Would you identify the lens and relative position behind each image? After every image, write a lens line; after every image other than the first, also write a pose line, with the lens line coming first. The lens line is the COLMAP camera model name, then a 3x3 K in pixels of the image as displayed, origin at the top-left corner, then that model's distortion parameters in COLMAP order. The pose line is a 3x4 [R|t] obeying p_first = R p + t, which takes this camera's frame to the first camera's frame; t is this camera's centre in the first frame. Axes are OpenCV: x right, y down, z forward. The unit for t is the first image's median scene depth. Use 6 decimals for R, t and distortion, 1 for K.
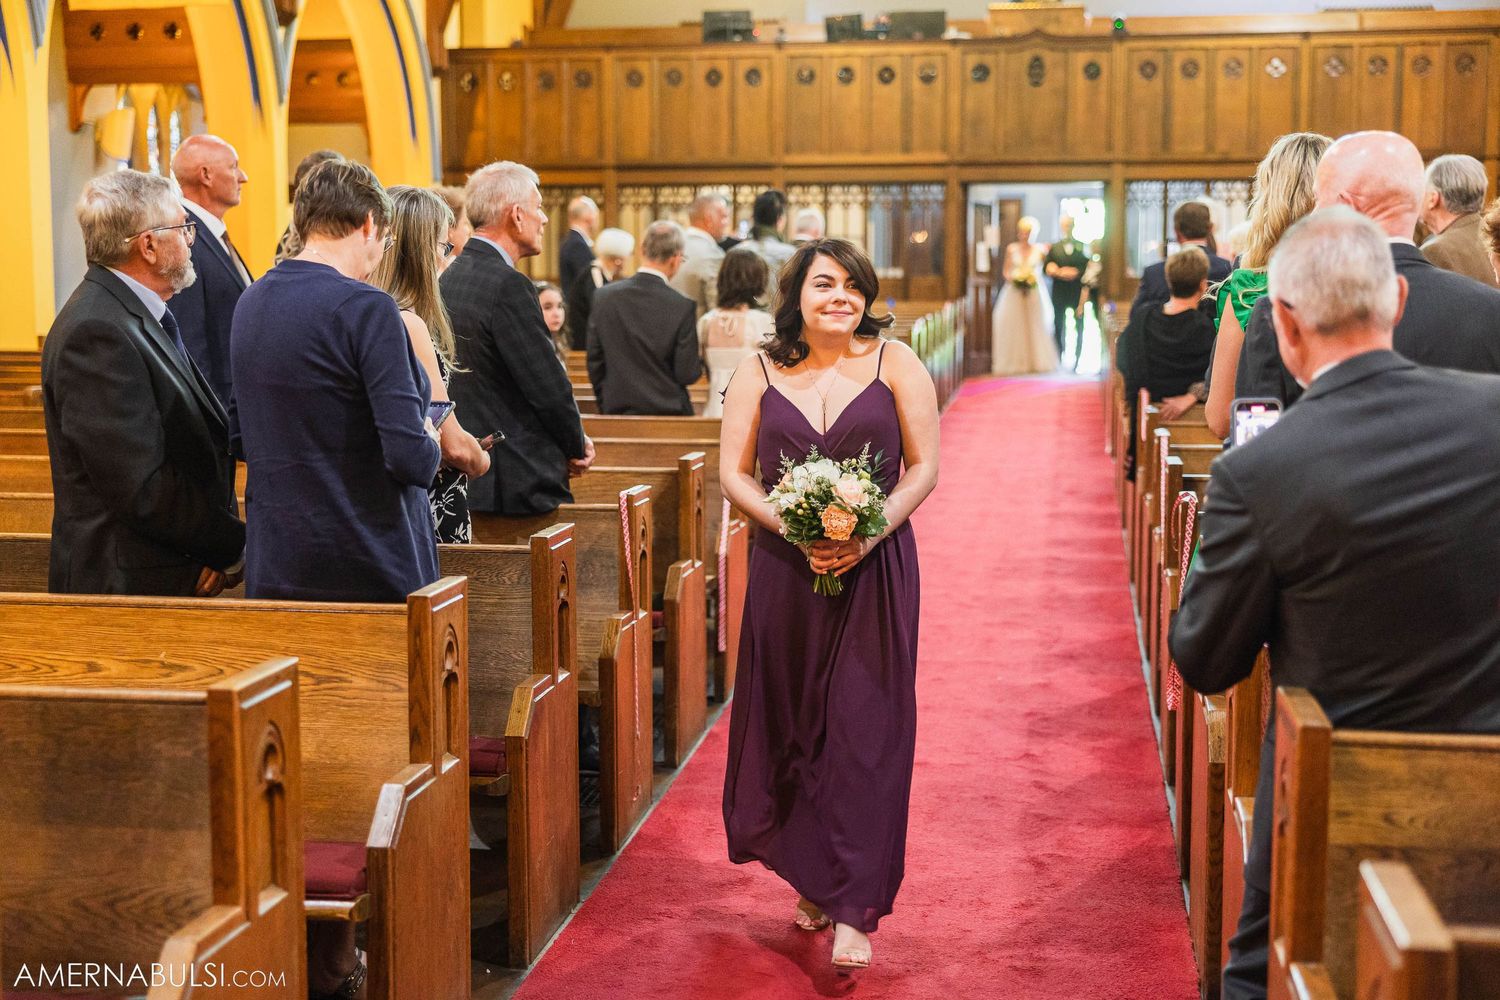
lens RADIAL K [[1970.7, 0, 741.9], [0, 1970.7, 489.7], [0, 0, 1]] dist [0.012076, 0.000000]
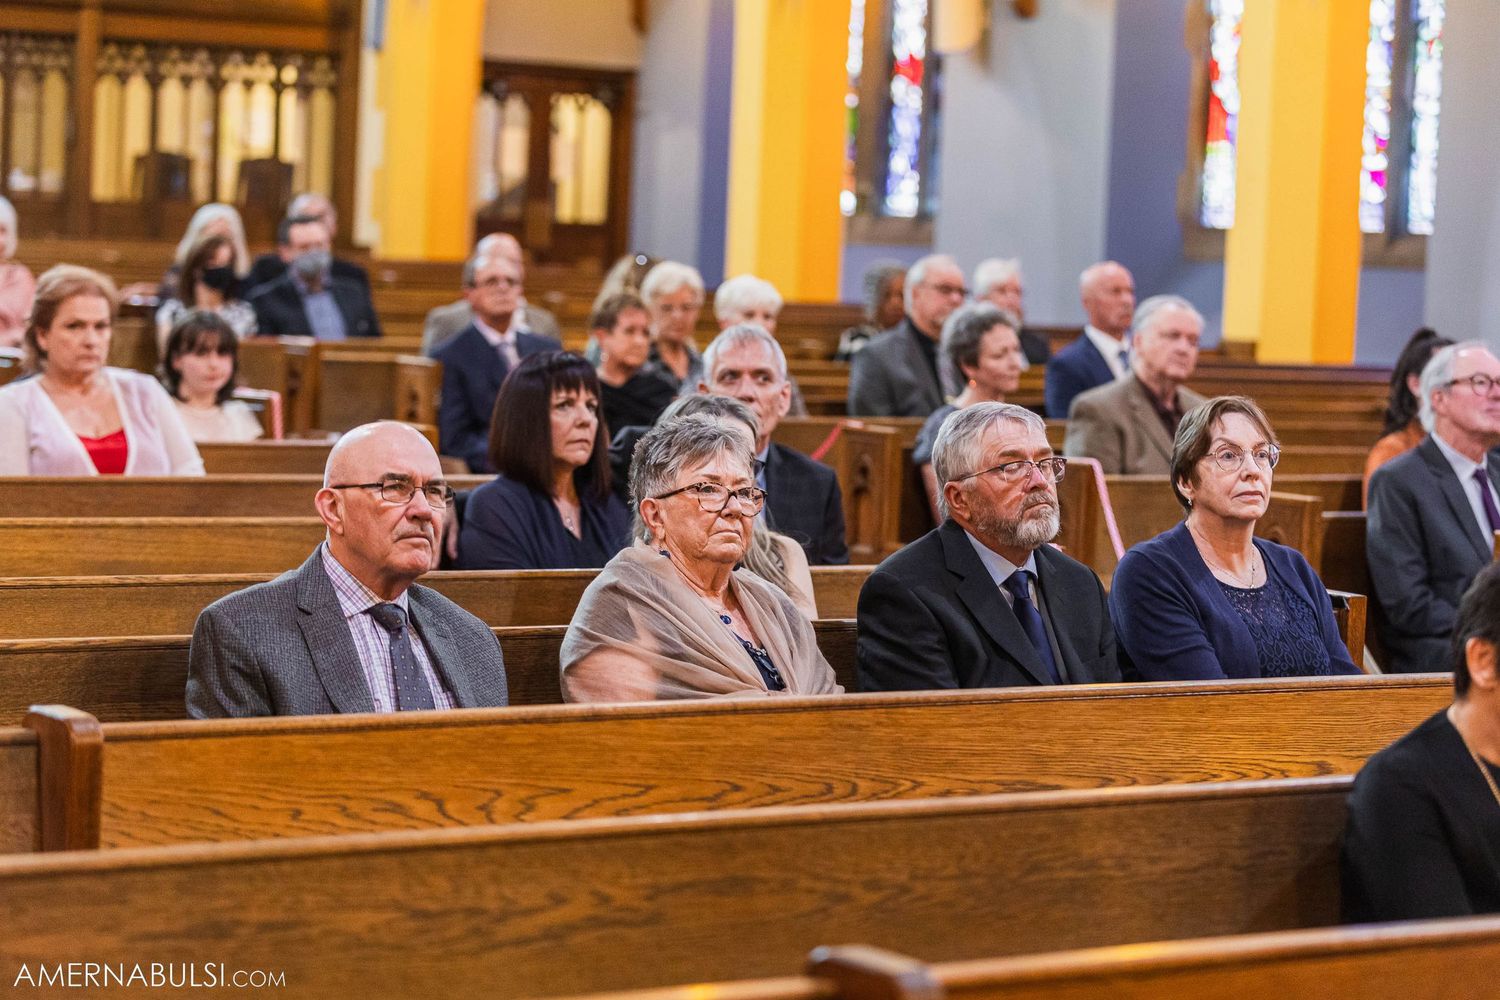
lens RADIAL K [[3912.4, 0, 750.2], [0, 3912.4, 498.8], [0, 0, 1]] dist [0.260063, 0.000000]
pose [[0.730172, -0.017488, 0.683040, -1.559647], [0.028281, 0.999589, -0.004640, -0.015901], [-0.682678, 0.022705, 0.730367, 0.014082]]
